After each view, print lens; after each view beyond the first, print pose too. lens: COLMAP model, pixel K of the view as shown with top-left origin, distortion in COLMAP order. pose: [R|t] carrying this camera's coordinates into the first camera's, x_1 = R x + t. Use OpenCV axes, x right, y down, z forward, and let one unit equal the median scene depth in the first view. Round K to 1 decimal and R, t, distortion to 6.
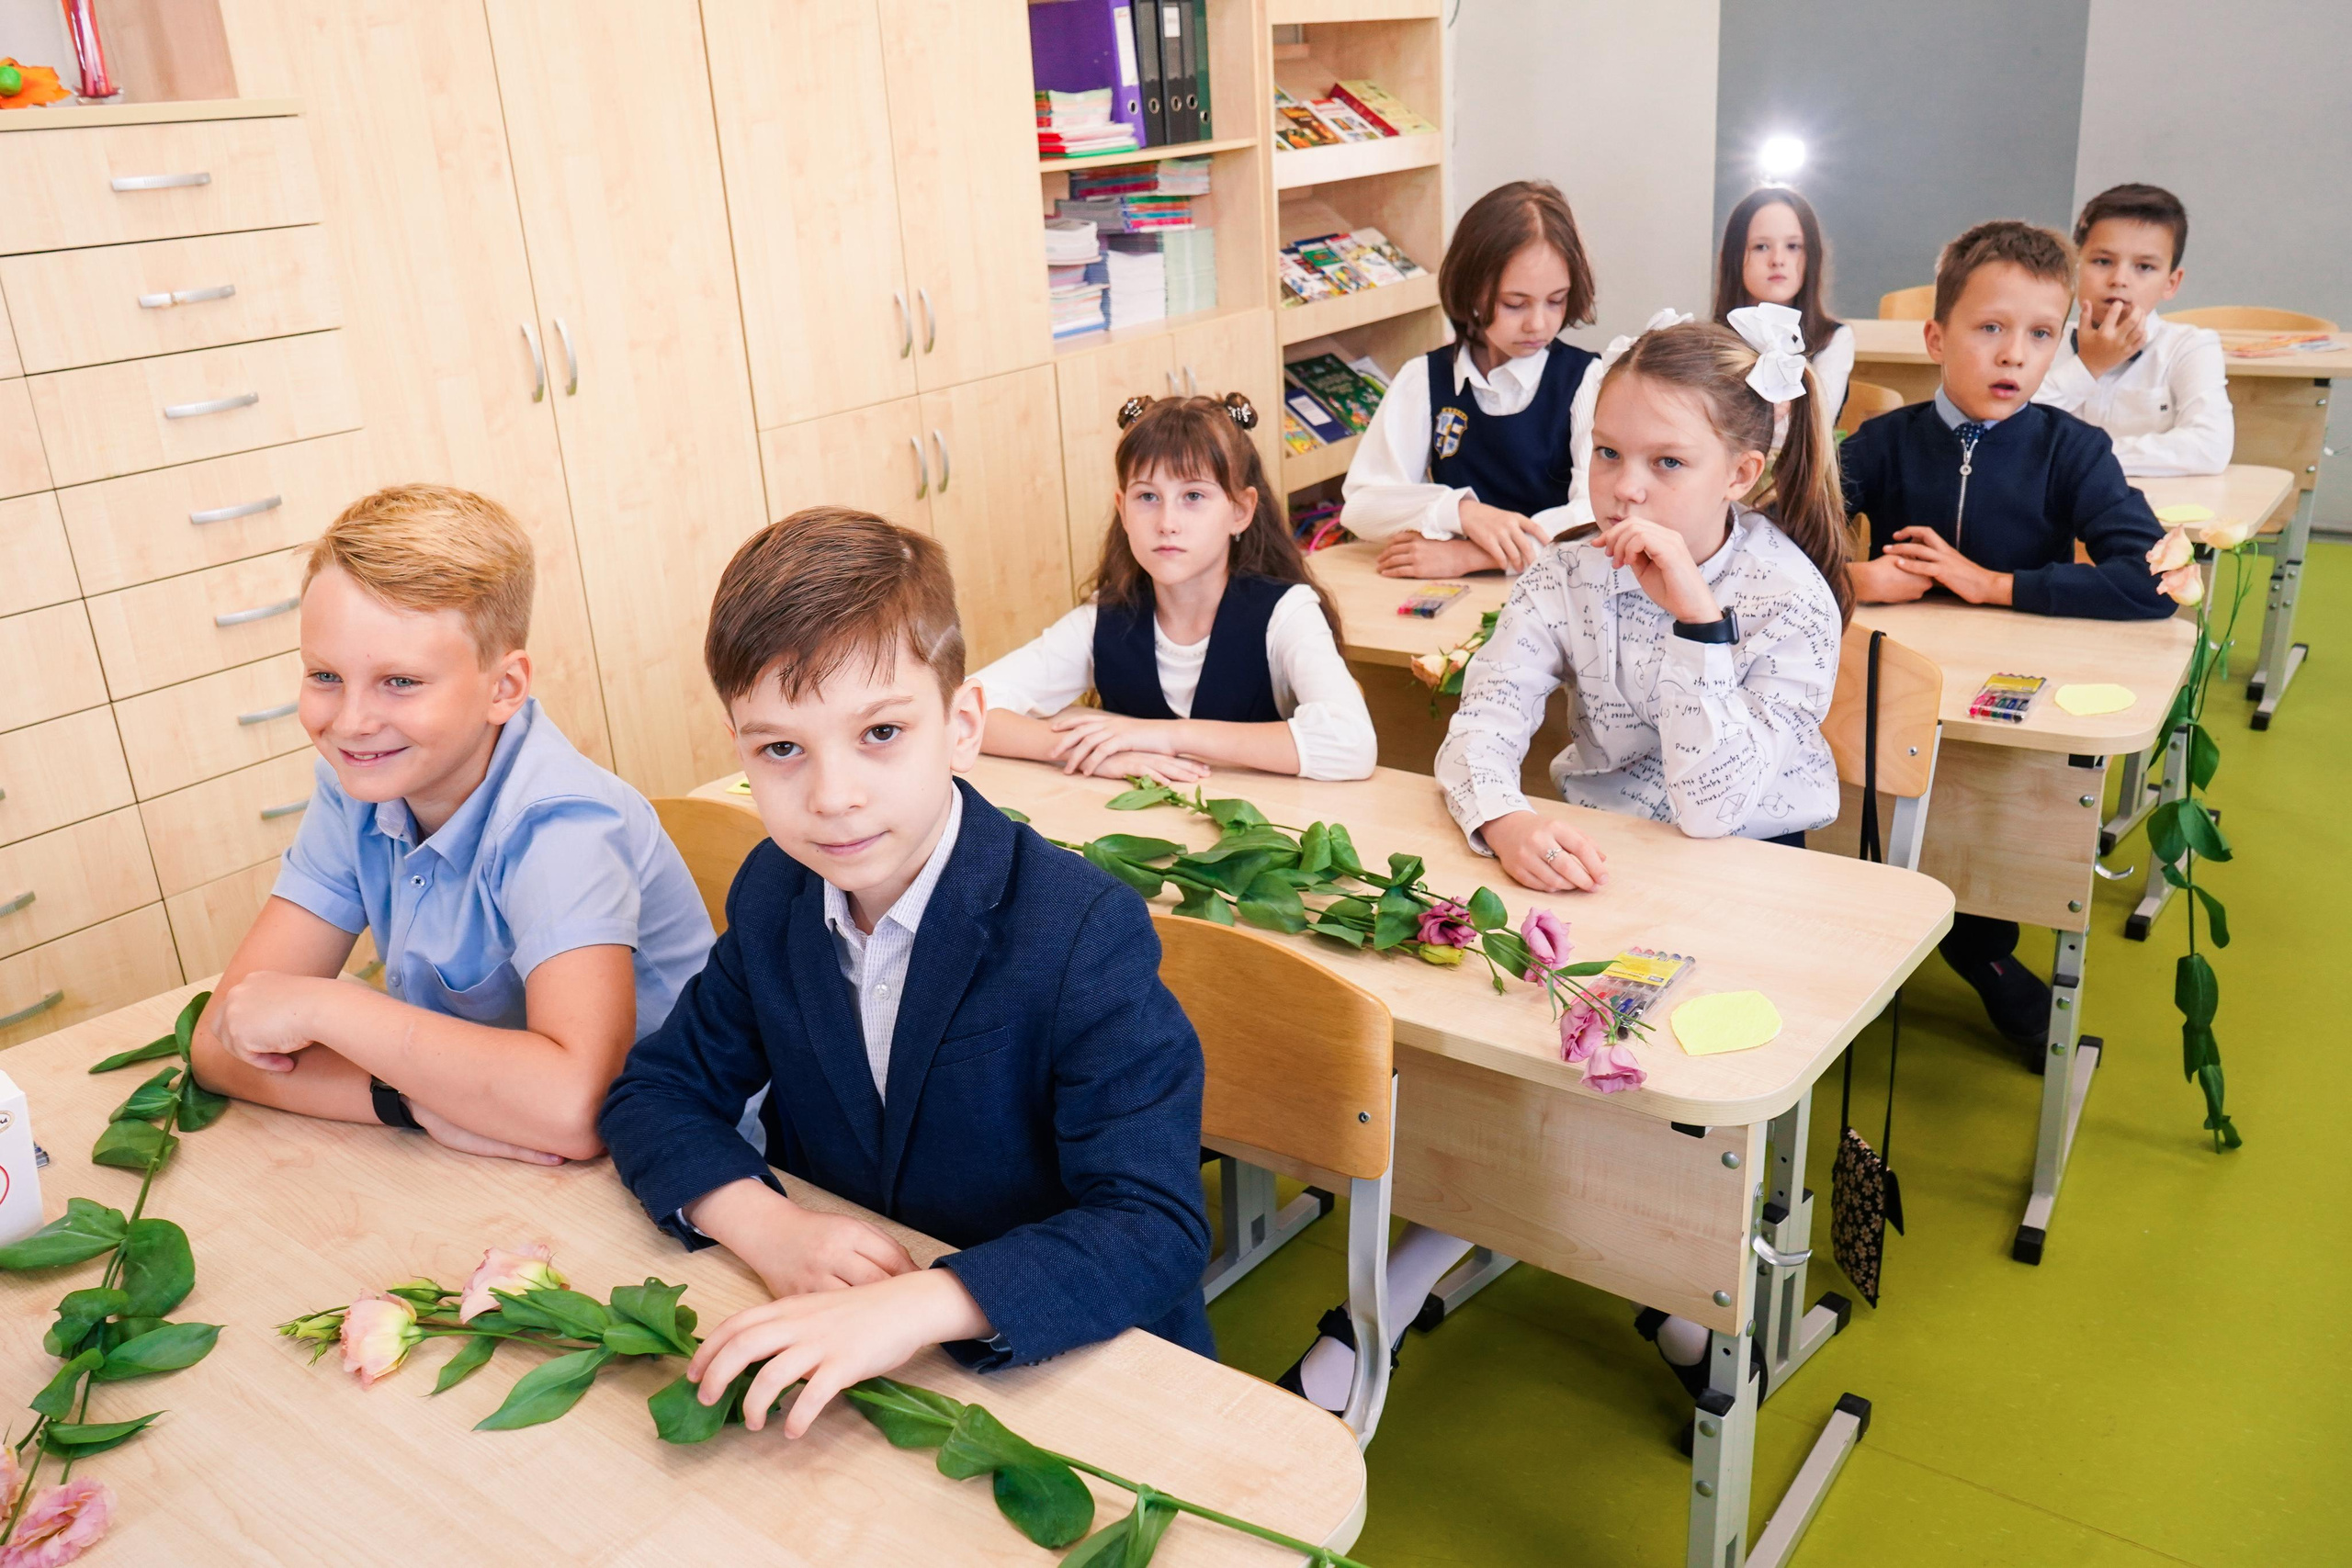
lens RADIAL K [[1868.3, 0, 1214.0], [0, 1868.3, 795.3], [0, 0, 1]] dist [0.008532, 0.005332]
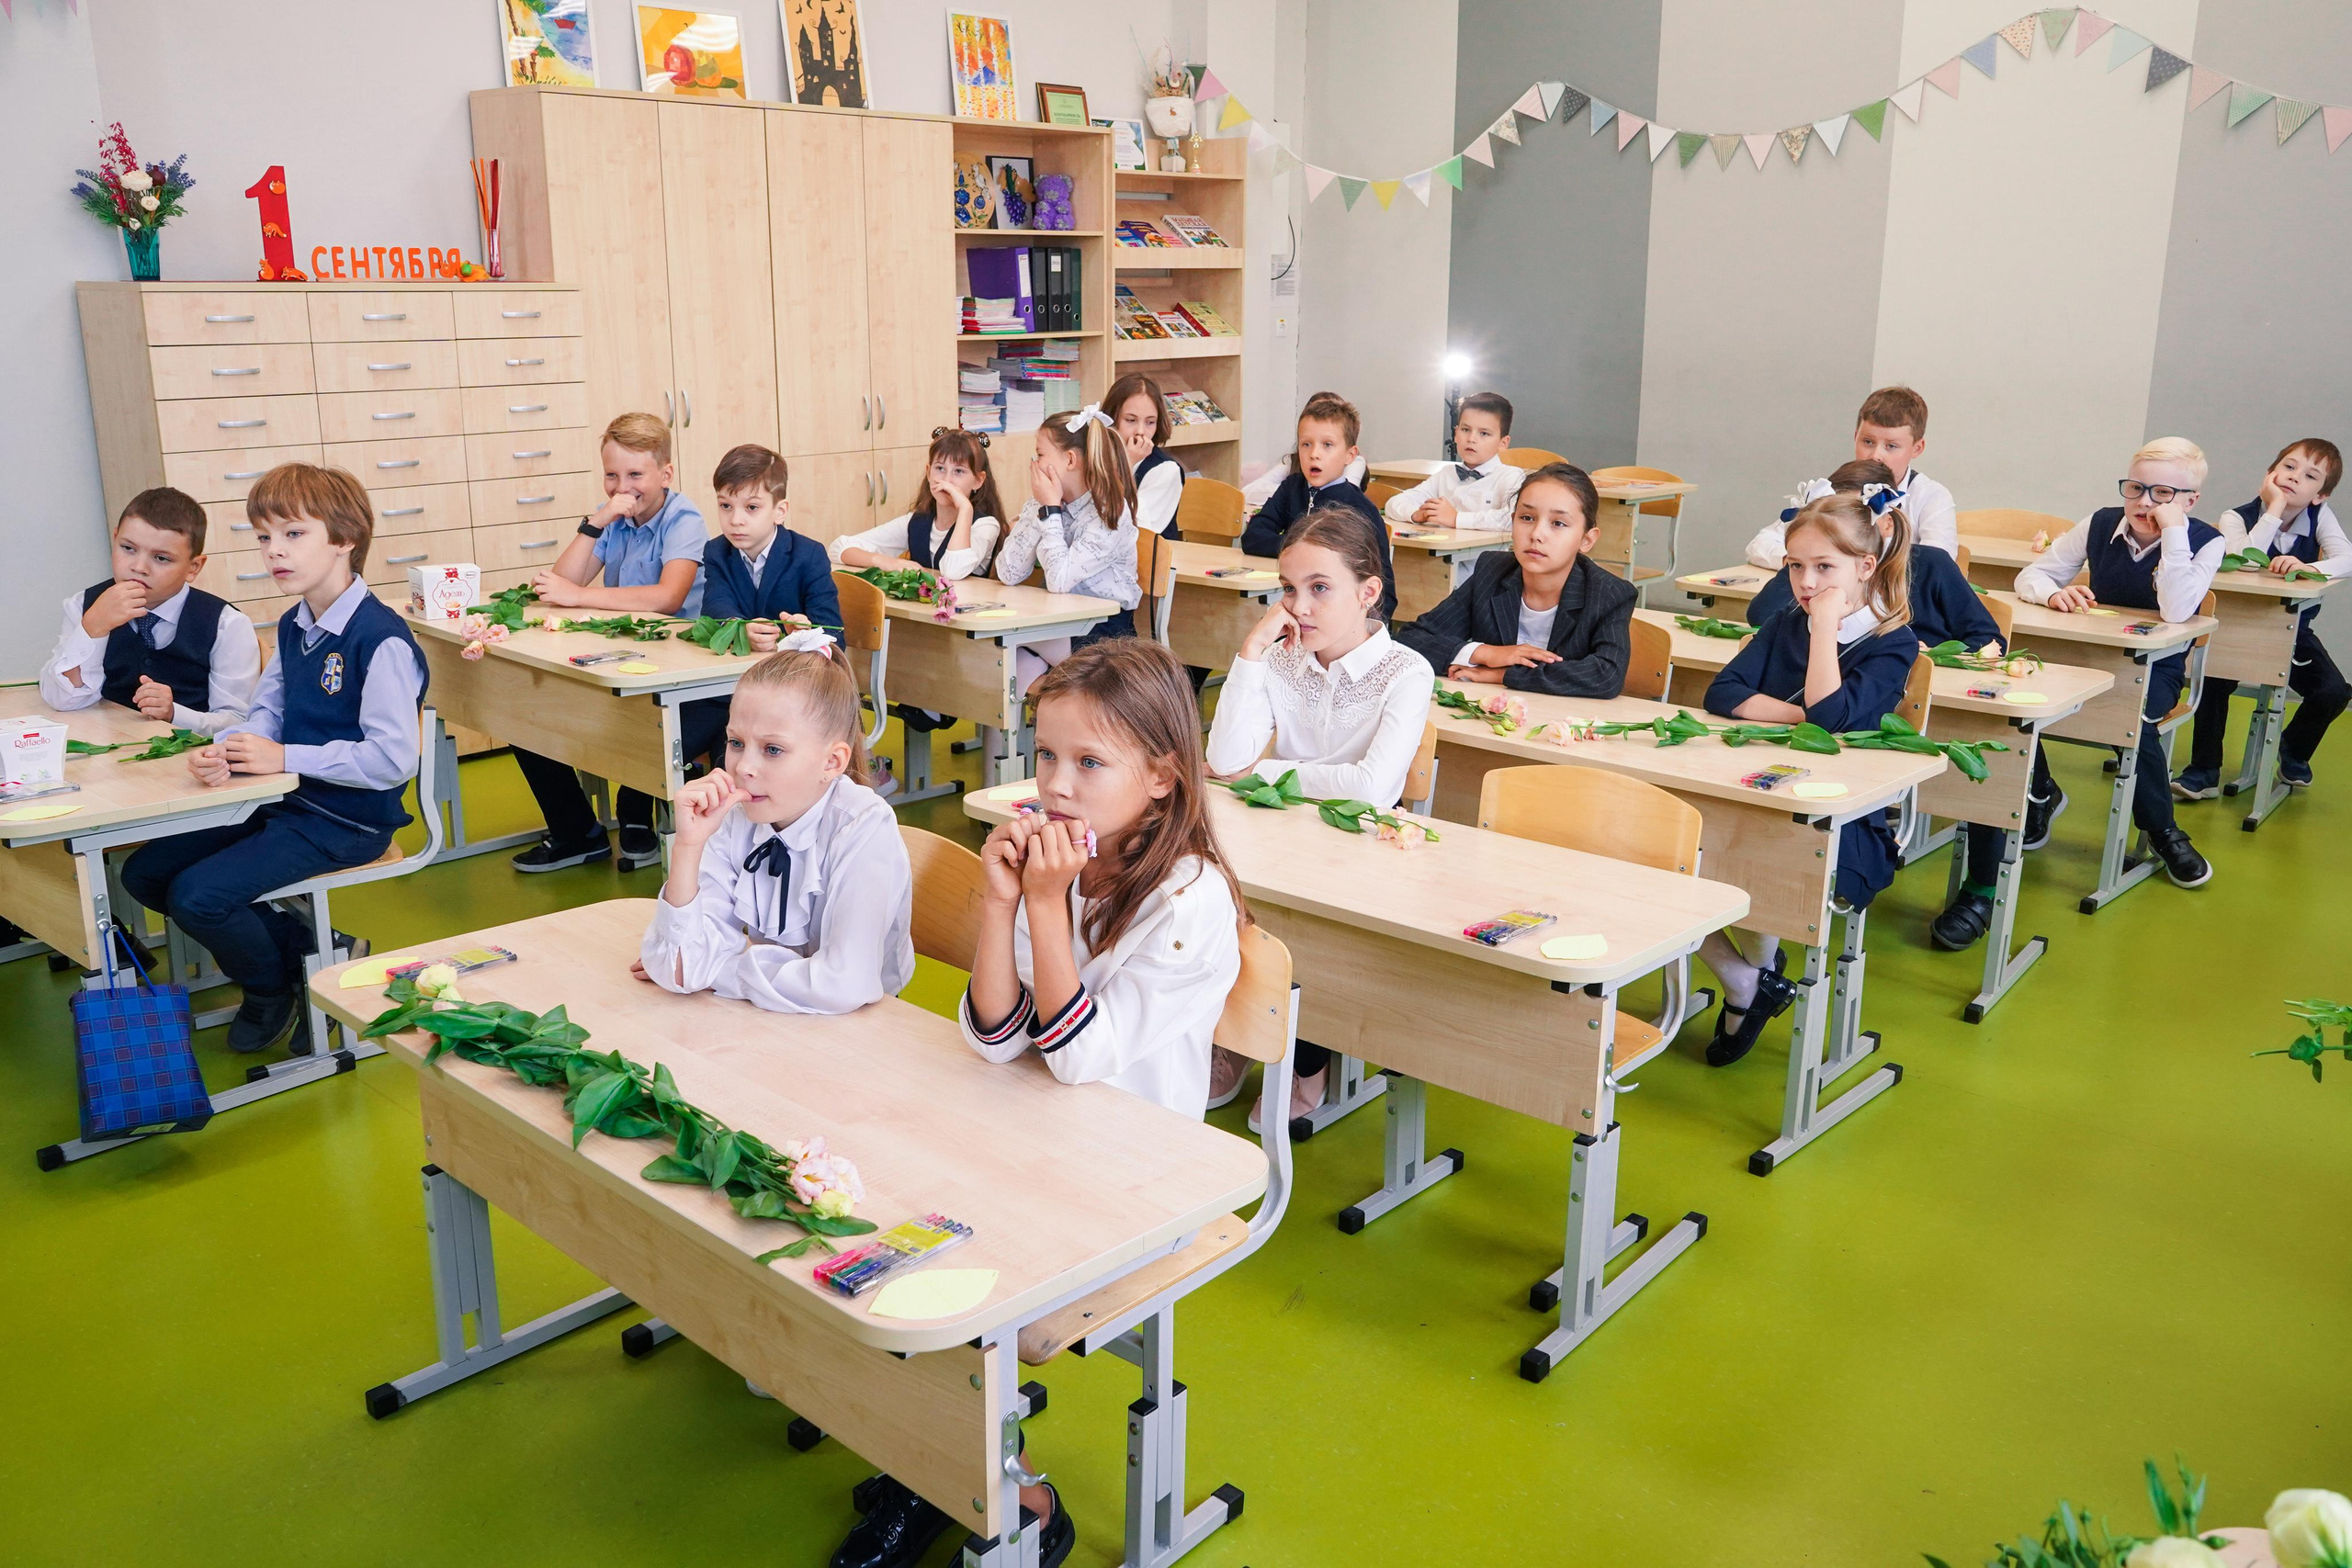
lens RADIAL K [[2014.2, 0, 1278.7], [0, 2014.2, 827.9], [0, 0, 1]] dist [0.046701, -0.031223]
pose [[0.993839, 0.090275, -0.064297, 0.402249], [-0.095738, 0.991539, -0.087661, 0.294309], [0.055839, 0.093277, 0.994073, -0.939824]]
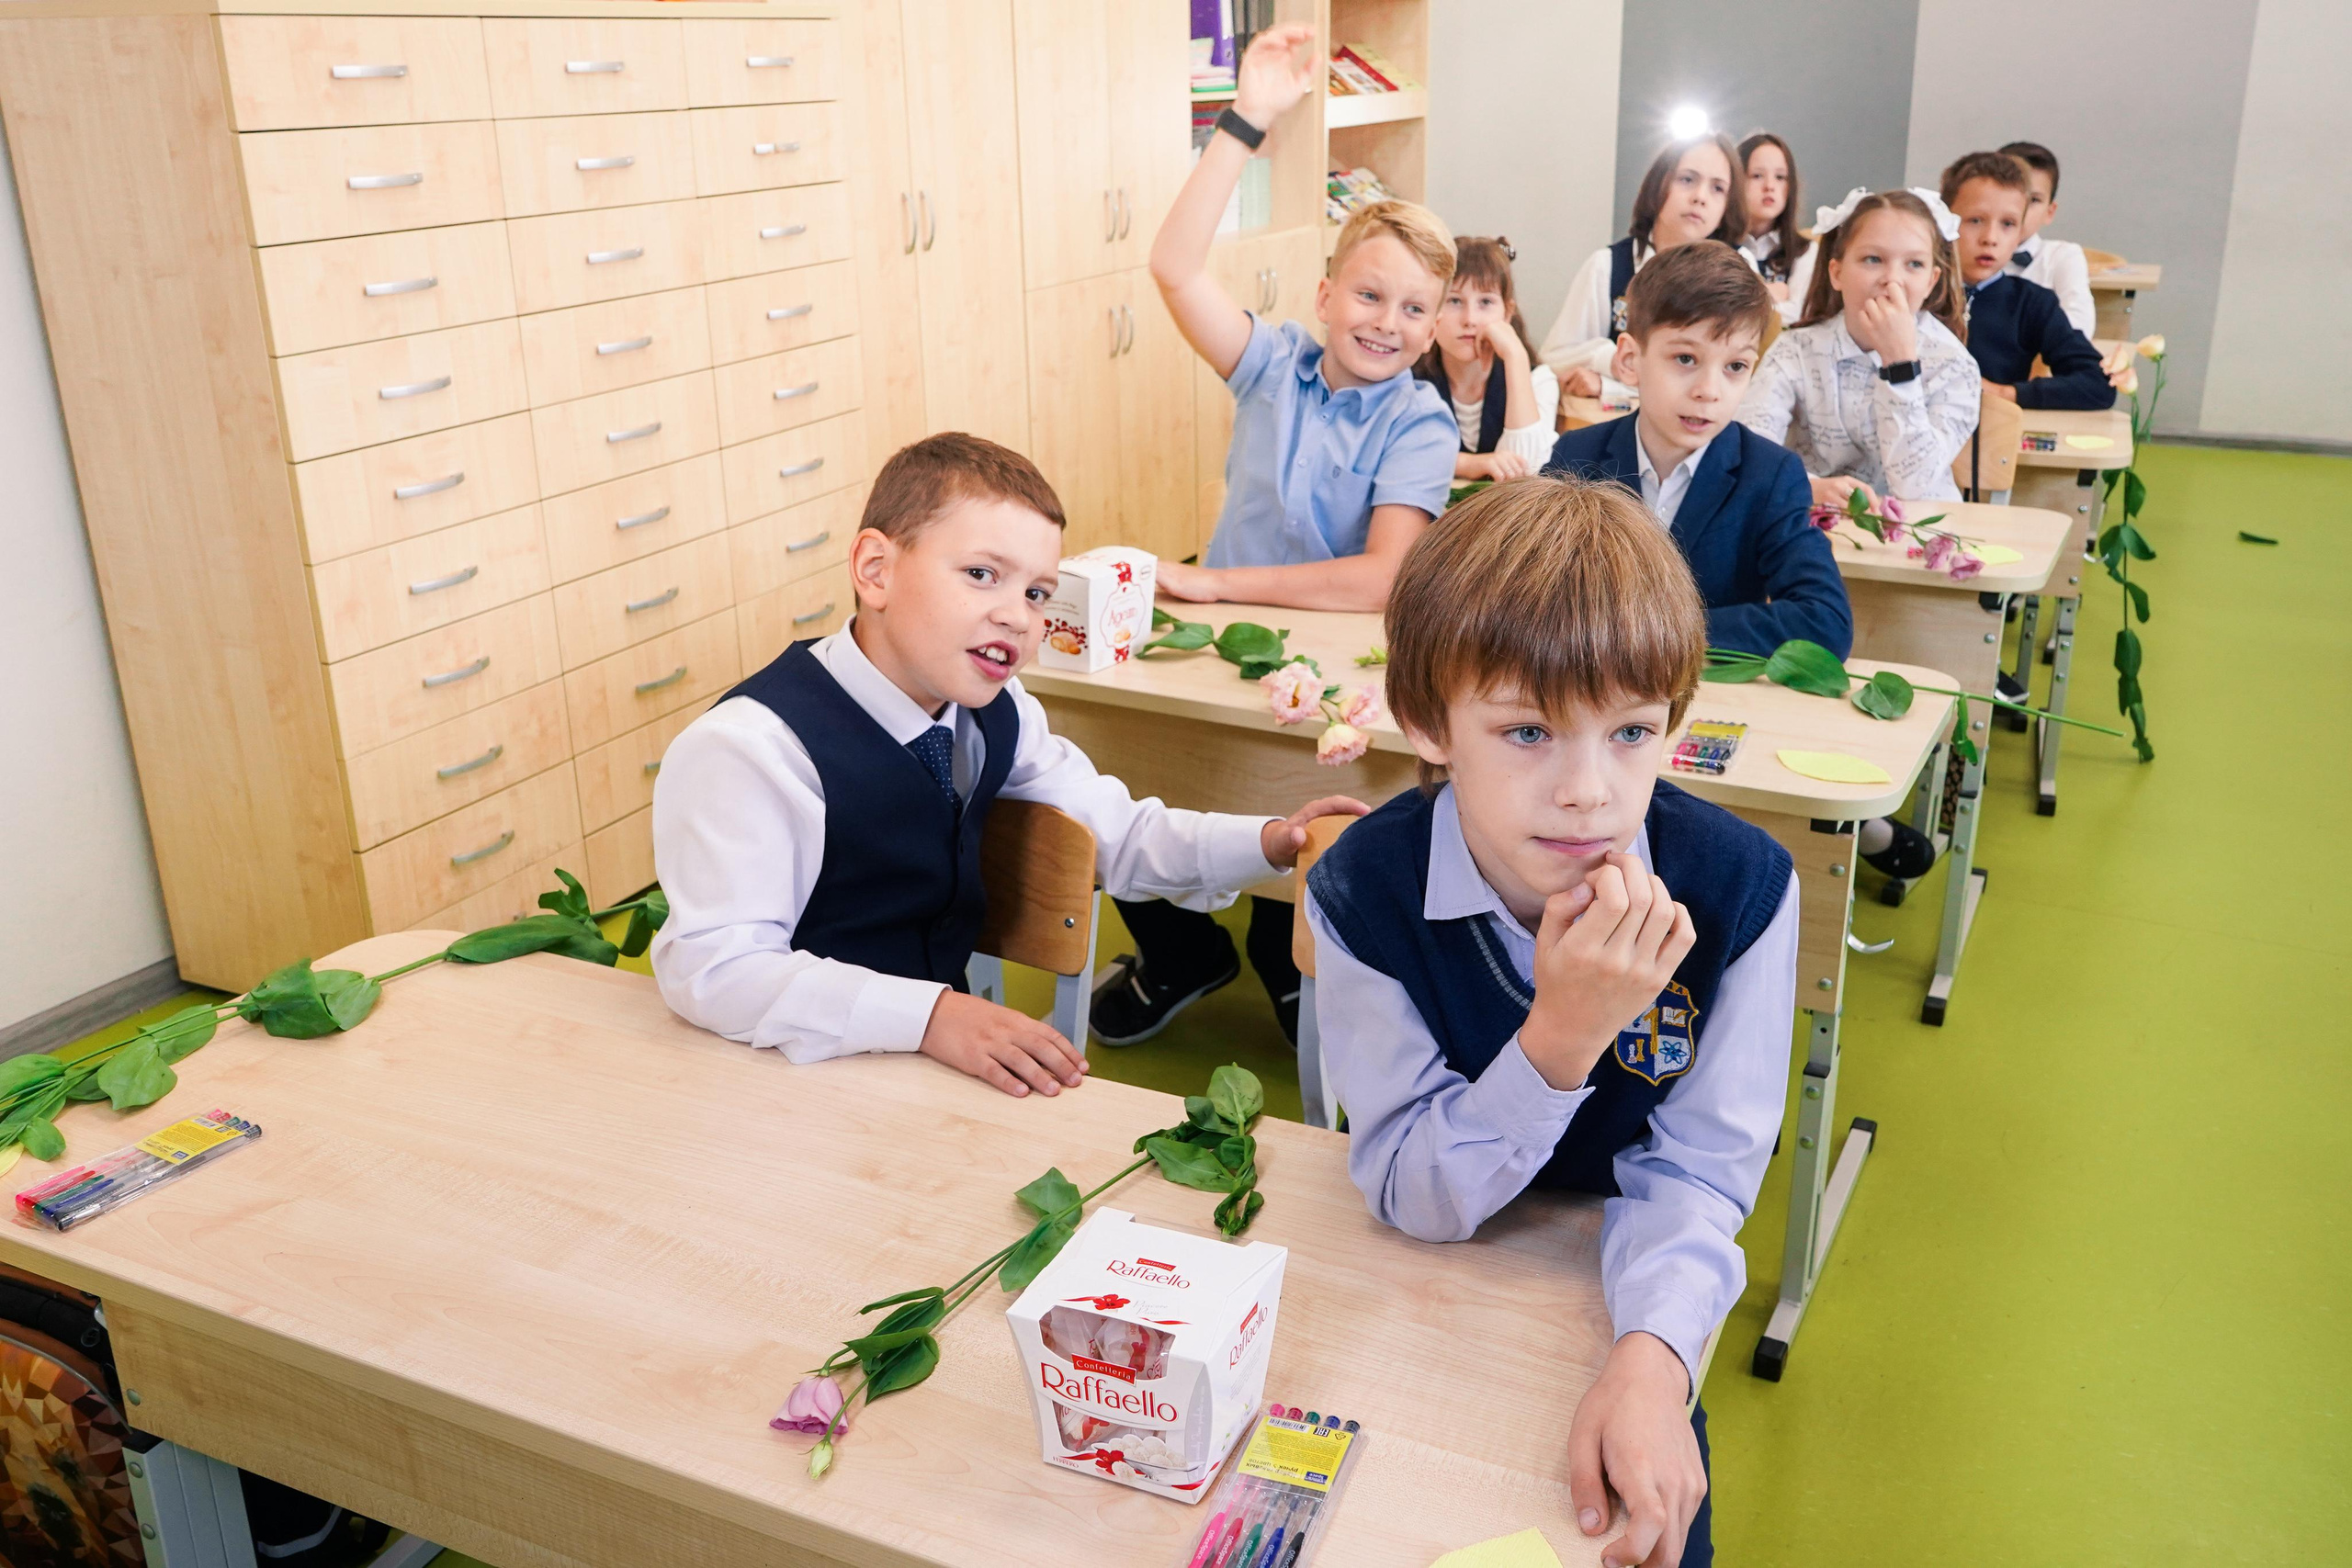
lens RADIAL K [[2001.2, 0, 1242.7], [0, 2001.2, 786.3], [0, 0, 1]] dist [0.001646, 0.041032]
pose [[0.981217, -0.019901, 0.191877, -0.328358], [0.023435, 0.999595, -0.016167, 0.145707], [-0.191477, 0.020360, 0.981286, -0.304610]]
